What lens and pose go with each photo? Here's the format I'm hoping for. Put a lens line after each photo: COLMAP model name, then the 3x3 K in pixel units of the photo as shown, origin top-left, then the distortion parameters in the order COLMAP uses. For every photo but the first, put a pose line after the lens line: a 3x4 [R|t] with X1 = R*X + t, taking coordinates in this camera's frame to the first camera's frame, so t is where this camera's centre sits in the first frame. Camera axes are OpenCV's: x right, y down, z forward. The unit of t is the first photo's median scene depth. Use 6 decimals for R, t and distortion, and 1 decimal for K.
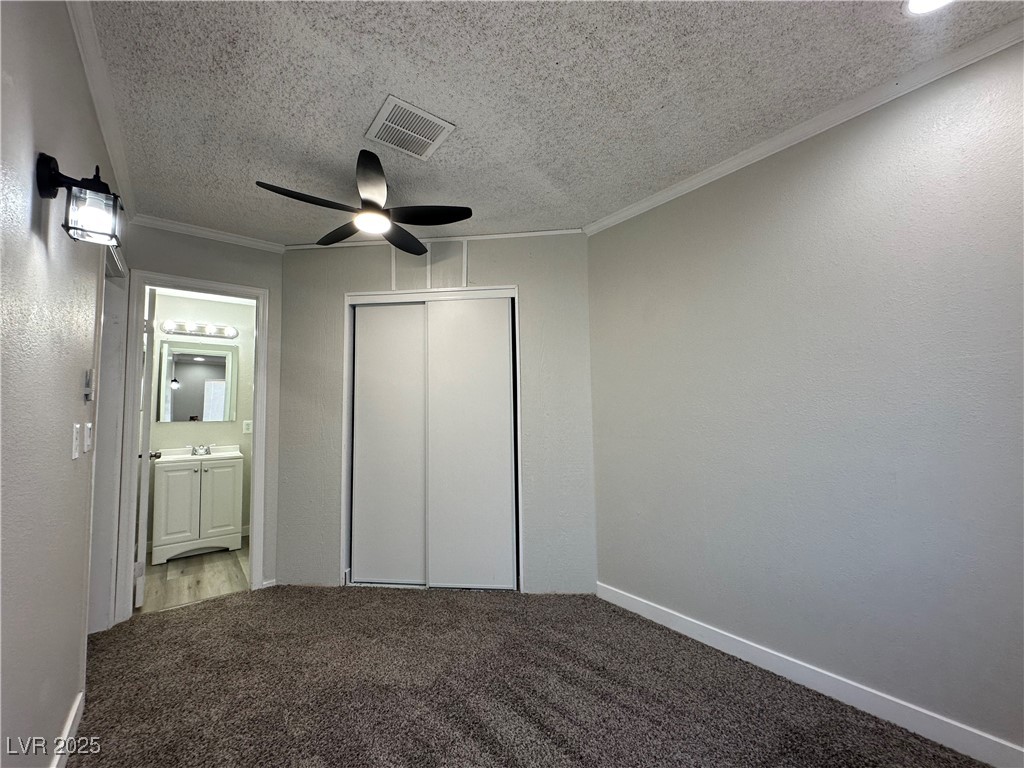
lens RADIAL K [[409.7, 0, 512.0], [0, 409.7, 384.0], [0, 0, 1]] dist [-0.002004, 0.000265]
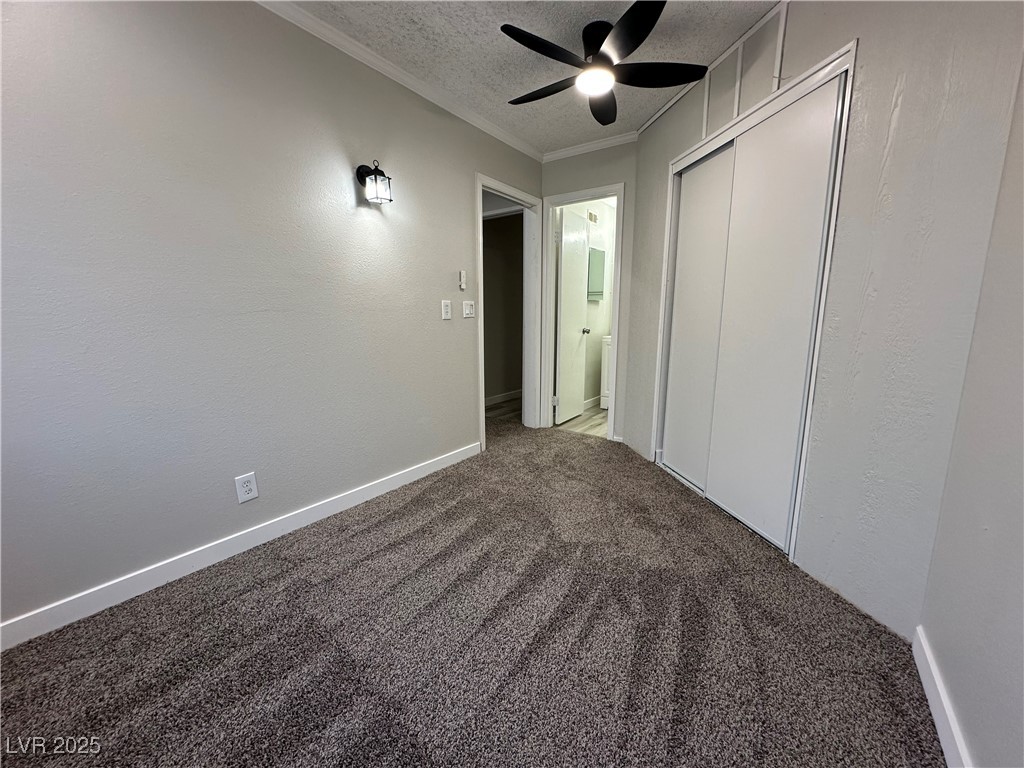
lens RADIAL K [[409.7, 0, 512.0], [0, 409.7, 384.0], [0, 0, 1]] dist [-0.002004, 0.000265]
pose [[0.276269, 0.179116, -0.944242, 0.524978], [0.061641, 0.977155, 0.203395, 0.061079], [0.959102, -0.114395, 0.258916, 0.449853]]
